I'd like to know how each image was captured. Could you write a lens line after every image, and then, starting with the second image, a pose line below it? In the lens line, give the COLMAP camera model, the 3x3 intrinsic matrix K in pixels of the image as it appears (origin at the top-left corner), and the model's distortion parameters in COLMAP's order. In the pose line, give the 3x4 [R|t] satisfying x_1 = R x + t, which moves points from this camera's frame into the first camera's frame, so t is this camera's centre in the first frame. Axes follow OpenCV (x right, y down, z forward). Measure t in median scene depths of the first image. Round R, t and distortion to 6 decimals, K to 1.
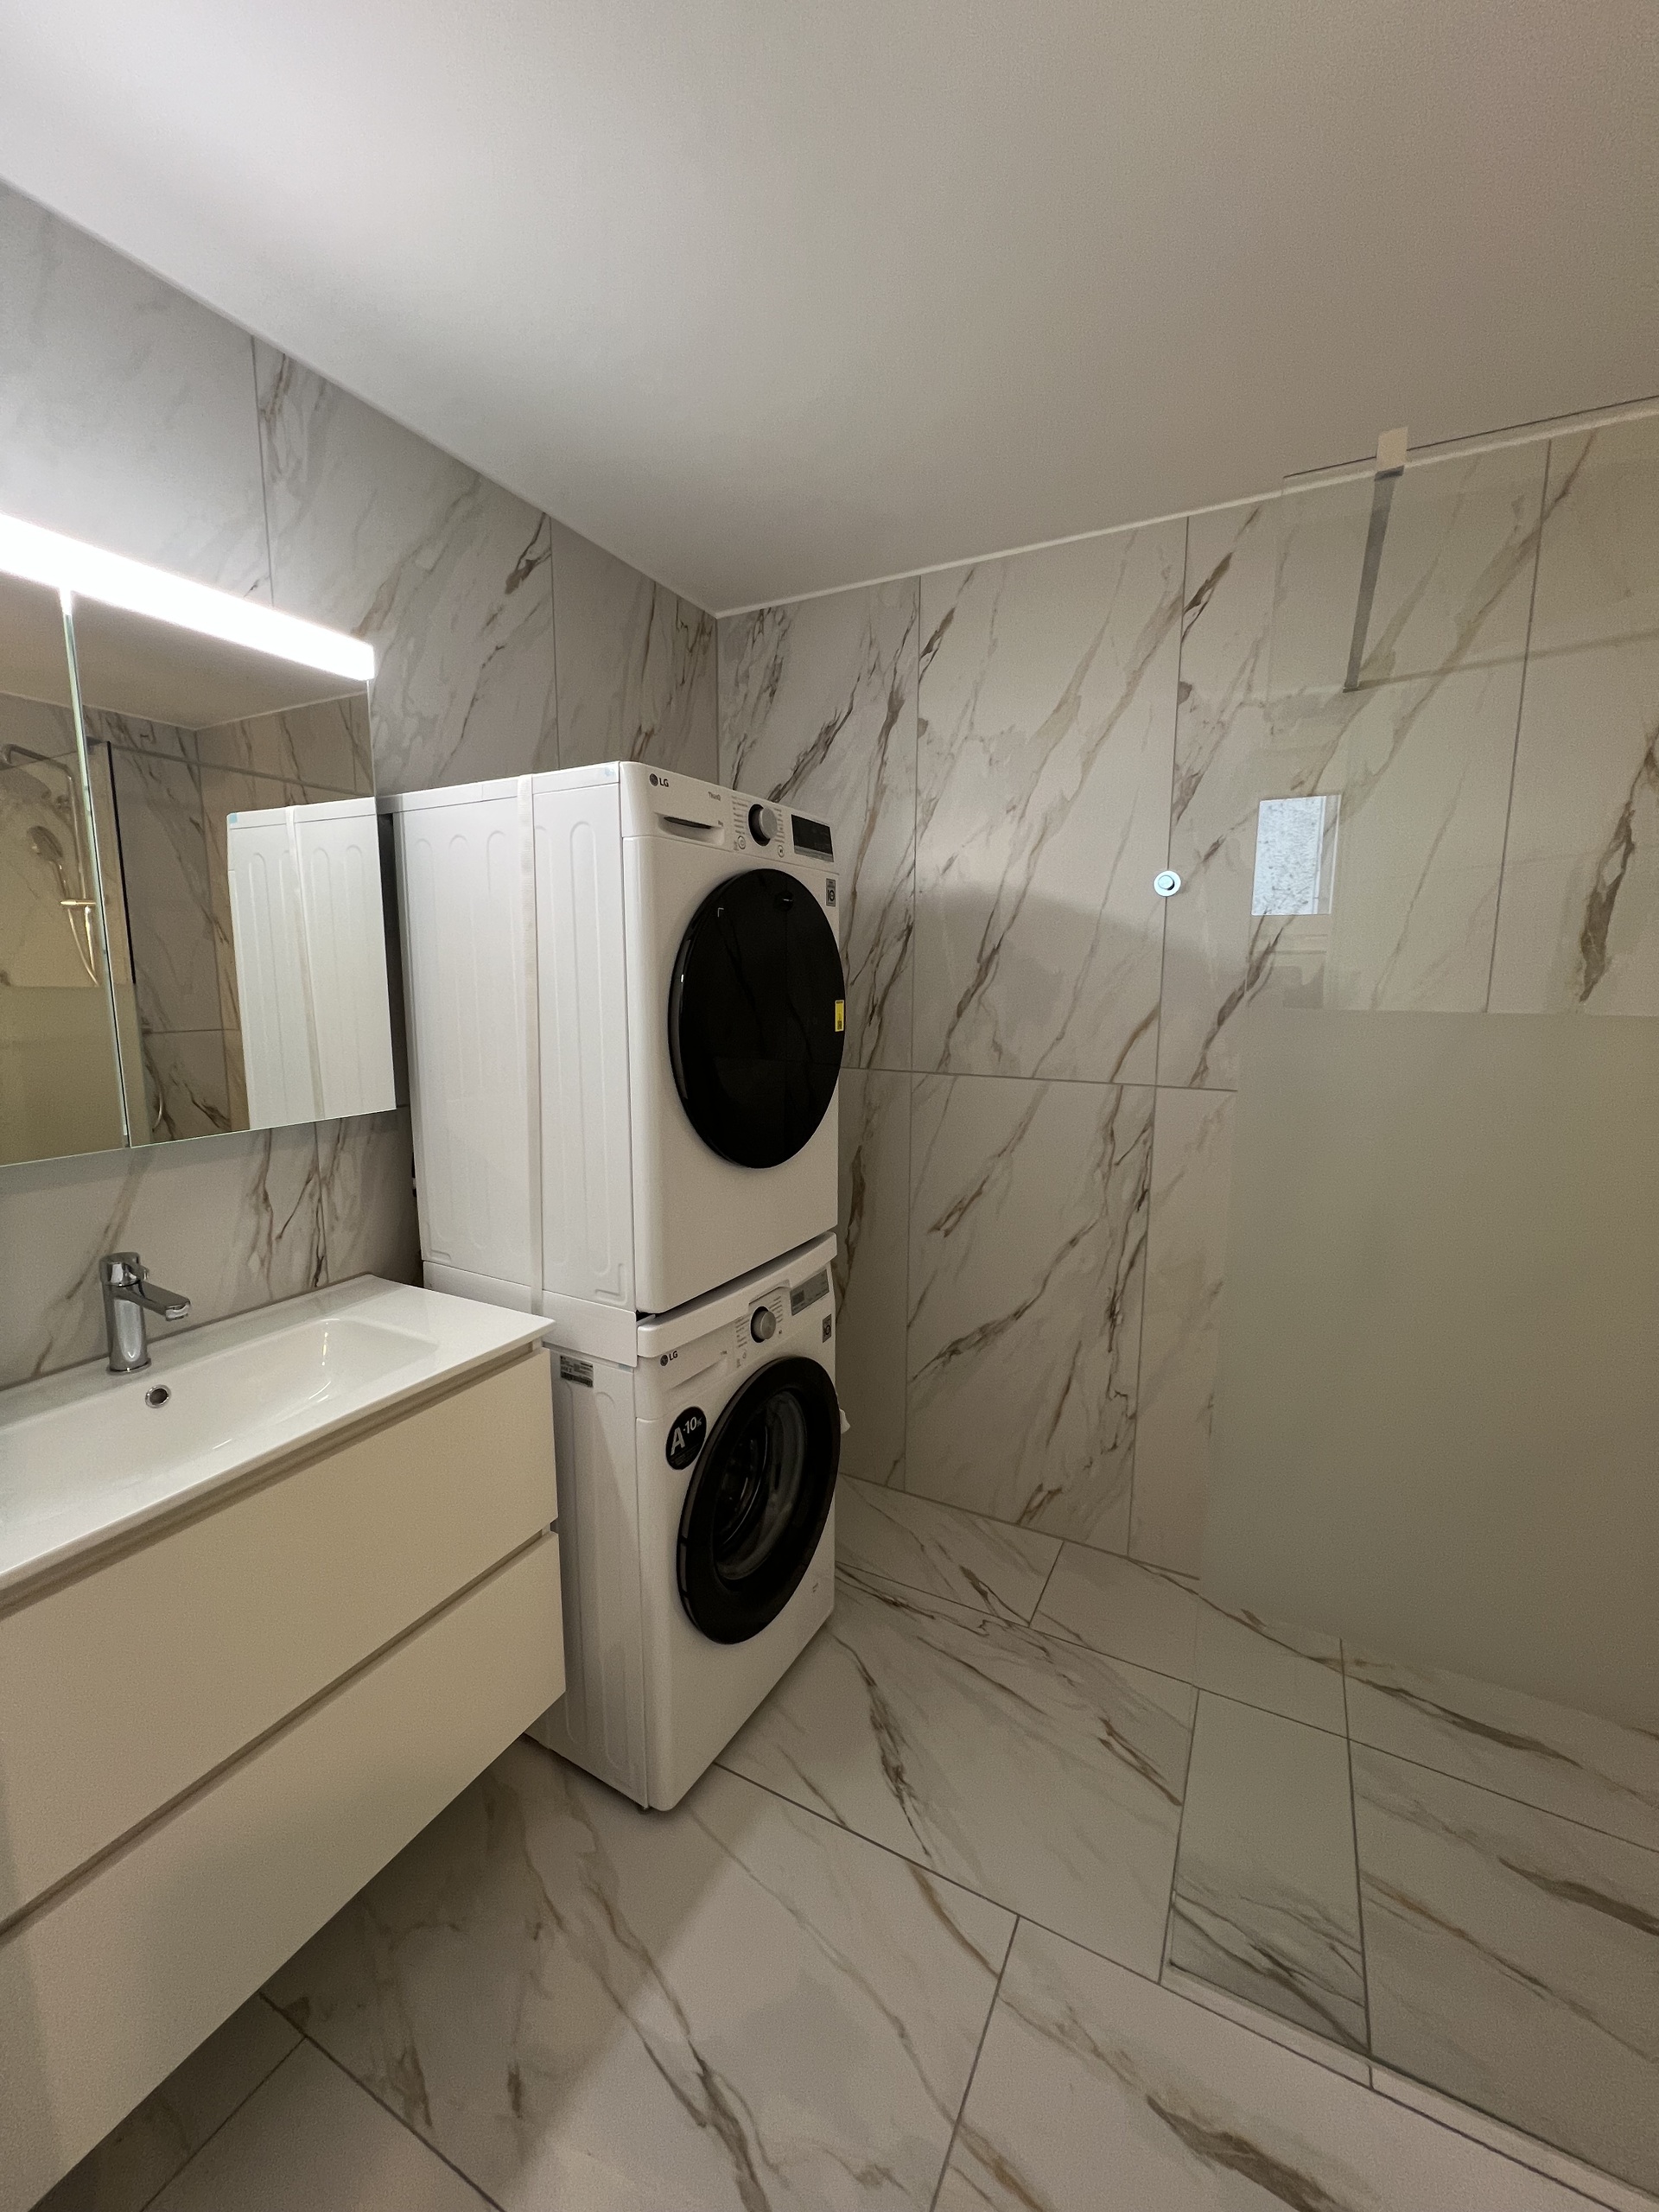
lens RADIAL K [[881.0, 0, 835.1], [0, 881.0, 1099.3], [0, 0, 1]] dist [-0.003361, 0.000338]
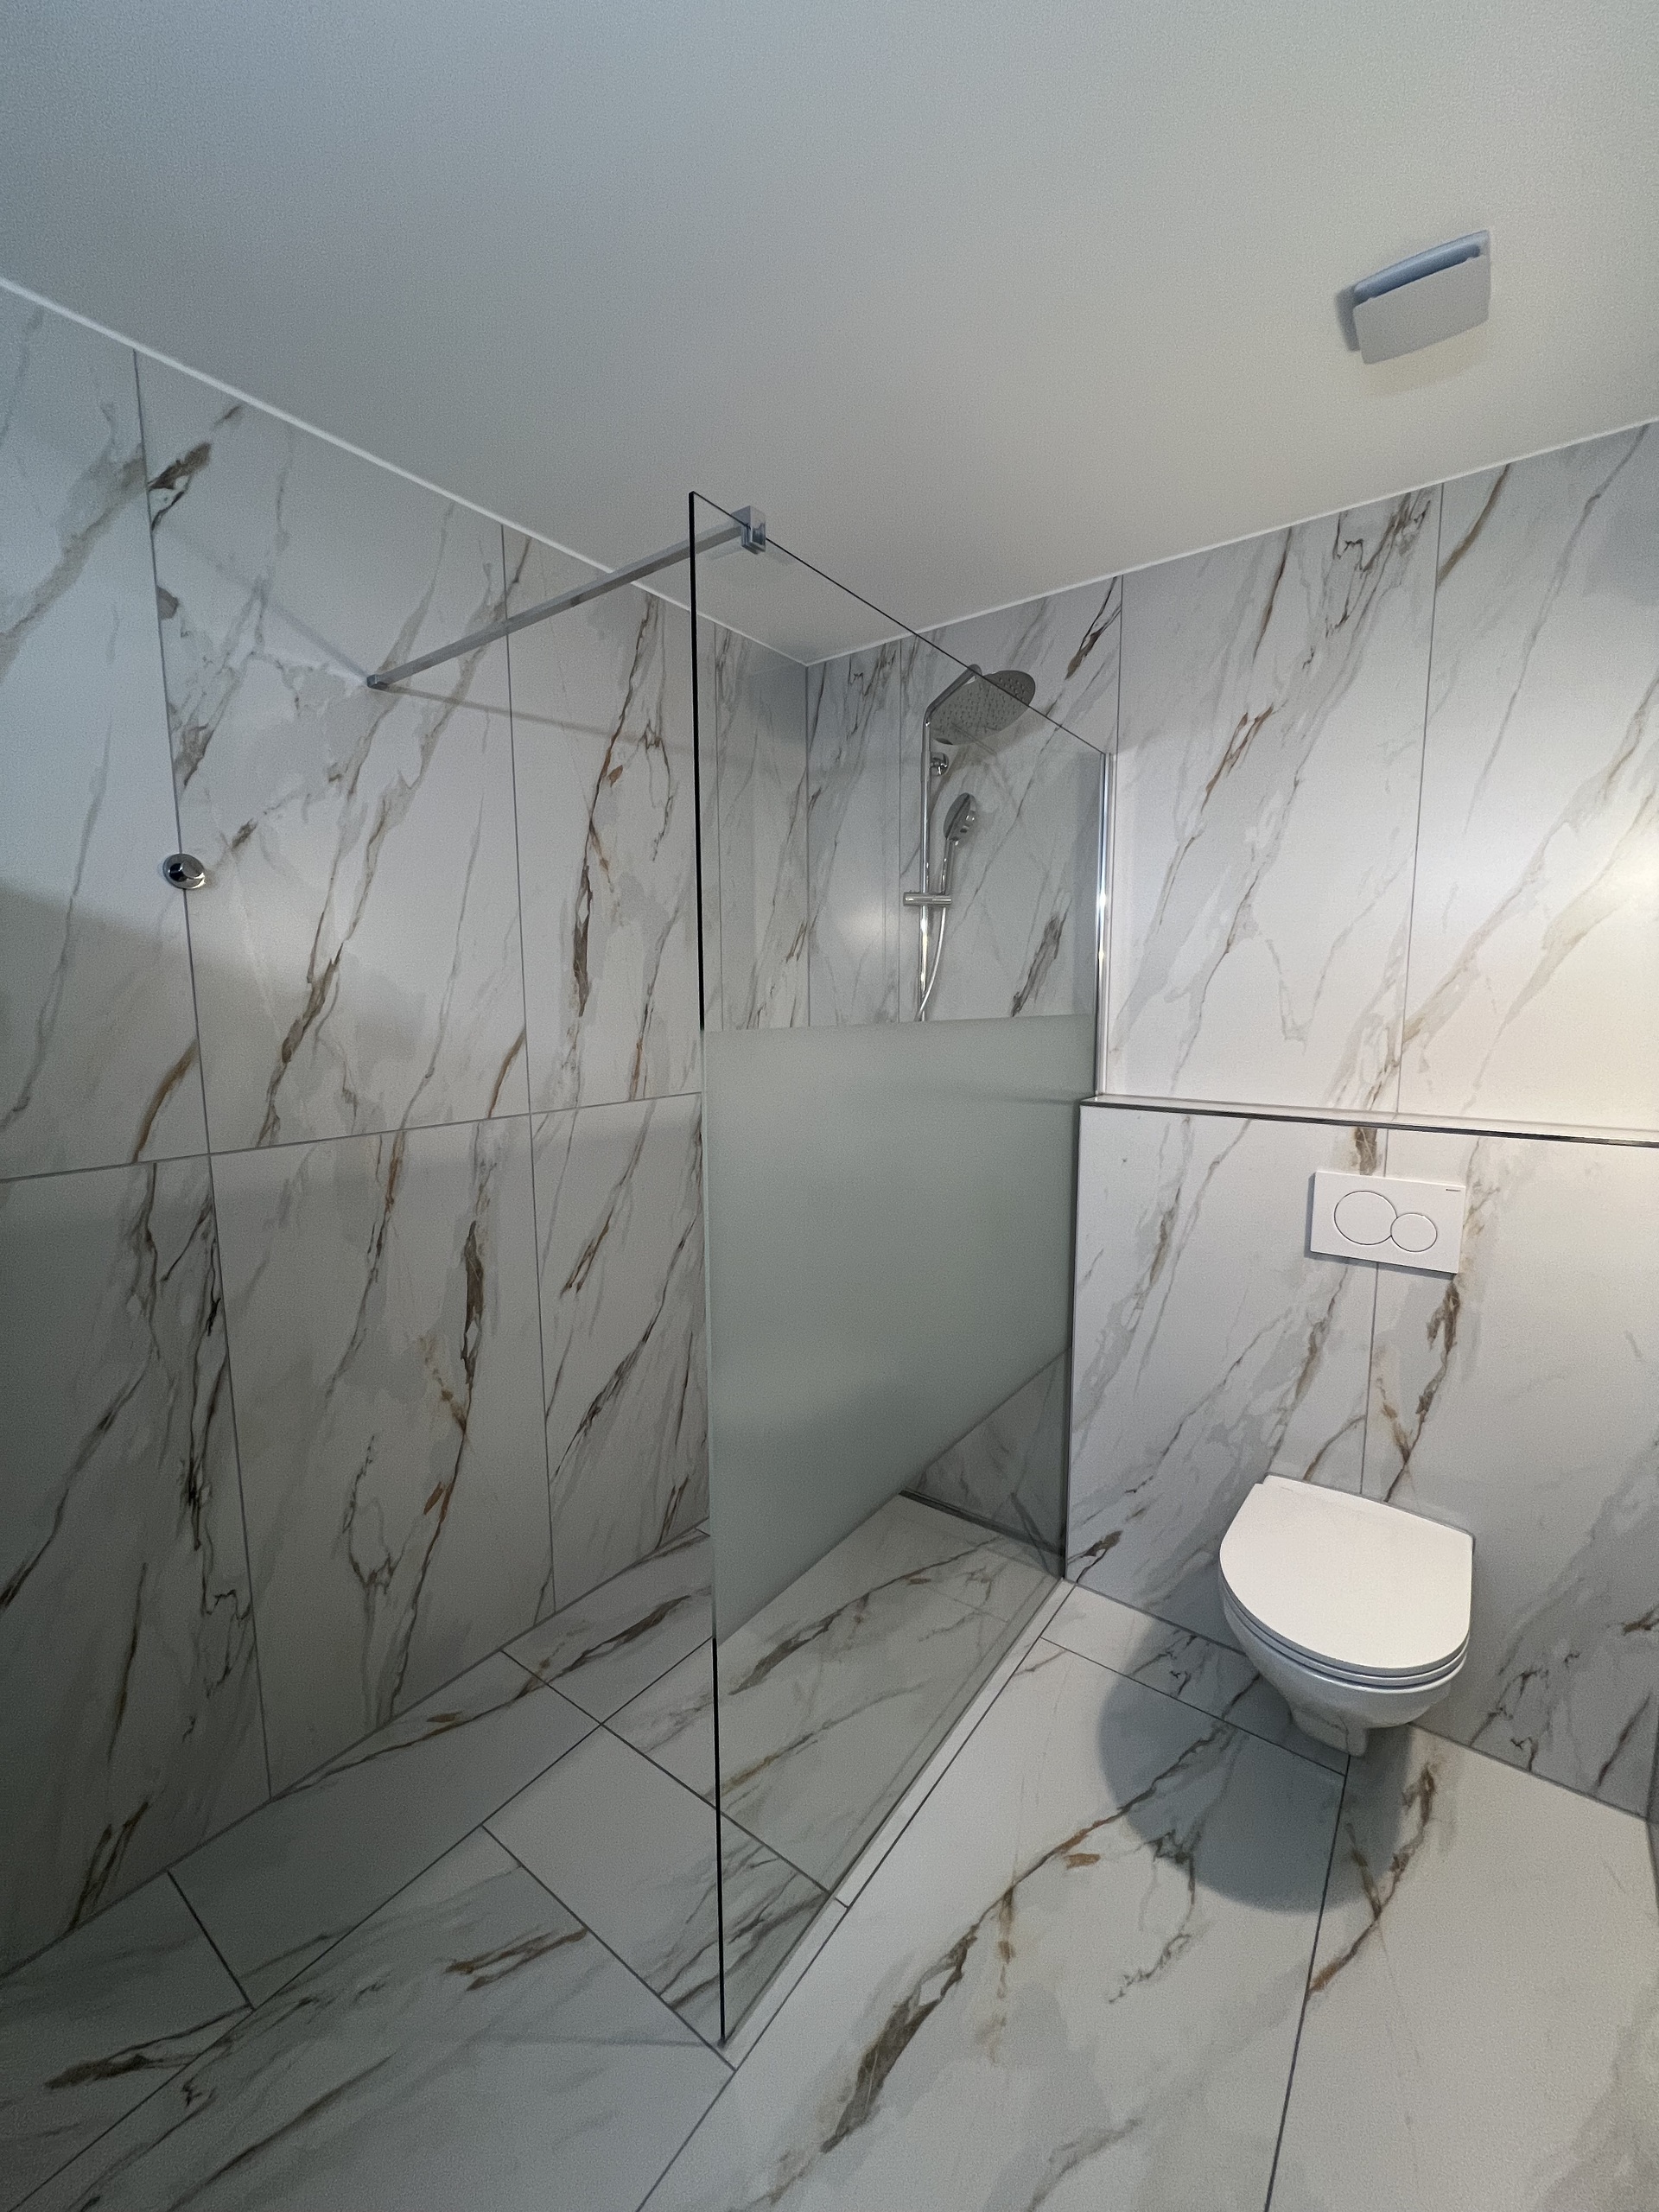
lens RADIAL K [[881.0, 0, 835.1], [0, 881.0, 1099.3], [0, 0, 1]] dist [-0.003361, 0.000338]
pose [[0.156286, -0.123580, 0.979950, -0.263253], [0.142694, 0.984559, 0.101404, -0.061997], [-0.977350, 0.123985, 0.171507, 0.393110]]
